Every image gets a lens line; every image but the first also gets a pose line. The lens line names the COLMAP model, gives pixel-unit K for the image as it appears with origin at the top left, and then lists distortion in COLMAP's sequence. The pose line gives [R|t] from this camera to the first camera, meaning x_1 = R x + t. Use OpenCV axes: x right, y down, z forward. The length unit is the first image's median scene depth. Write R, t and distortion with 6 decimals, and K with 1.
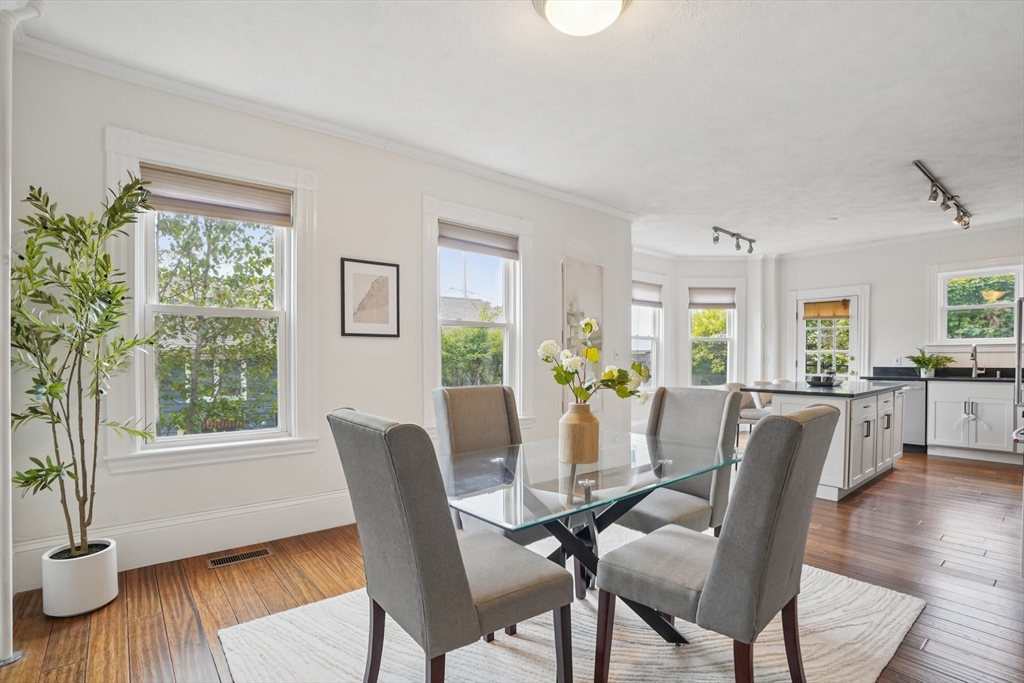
lens RADIAL K [[494.2, 0, 505.3], [0, 494.2, 356.9], [0, 0, 1]] dist [-0.075844, 0.027205]
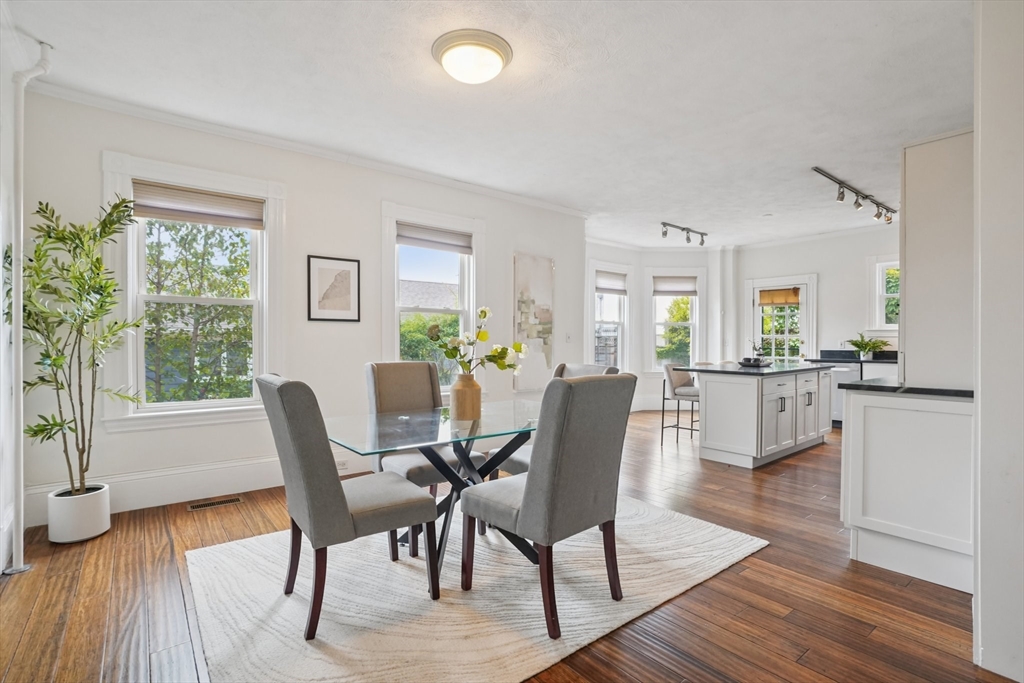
lens RADIAL K [[482.1, 0, 512.0], [0, 482.1, 341.5], [0, 0, 1]] dist [-0.056043, 0.022808]
pose [[0.999944, 0.002793, -0.010182, 0.199774], [-0.002791, 0.999996, 0.000217, 0.006766], [0.010182, -0.000189, 0.999948, -0.176328]]
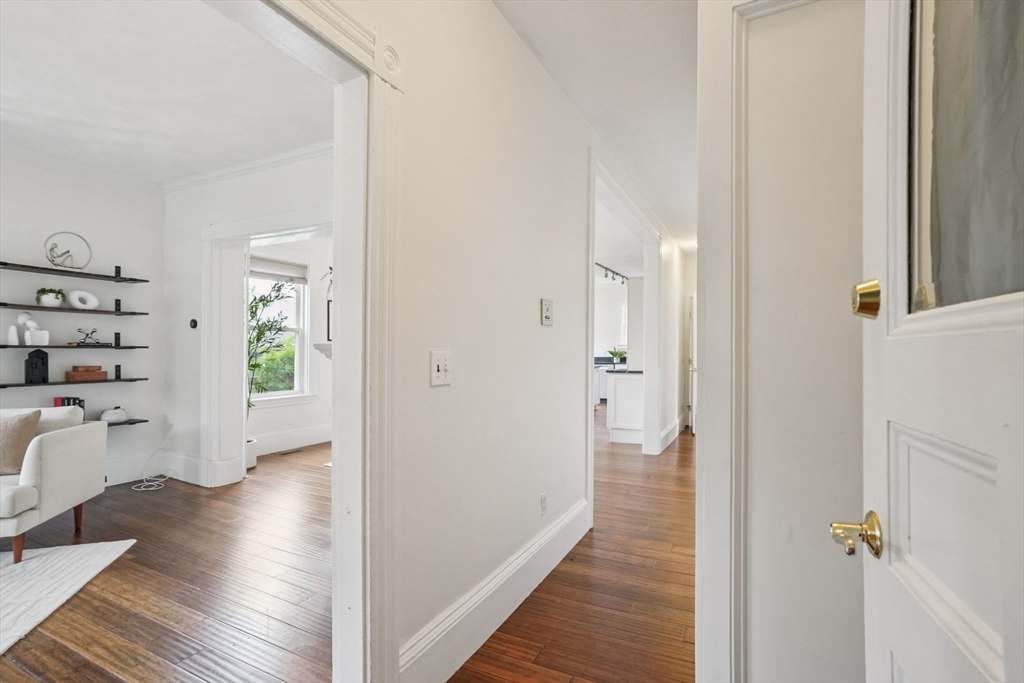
lens RADIAL K [[494.2, 0, 505.3], [0, 494.2, 356.9], [0, 0, 1]] dist [-0.075844, 0.027205]
pose [[0.917605, -0.002495, 0.397485, -0.530578], [-0.004793, 0.999838, 0.017342, -0.019433], [-0.397464, -0.017819, 0.917445, -1.190023]]
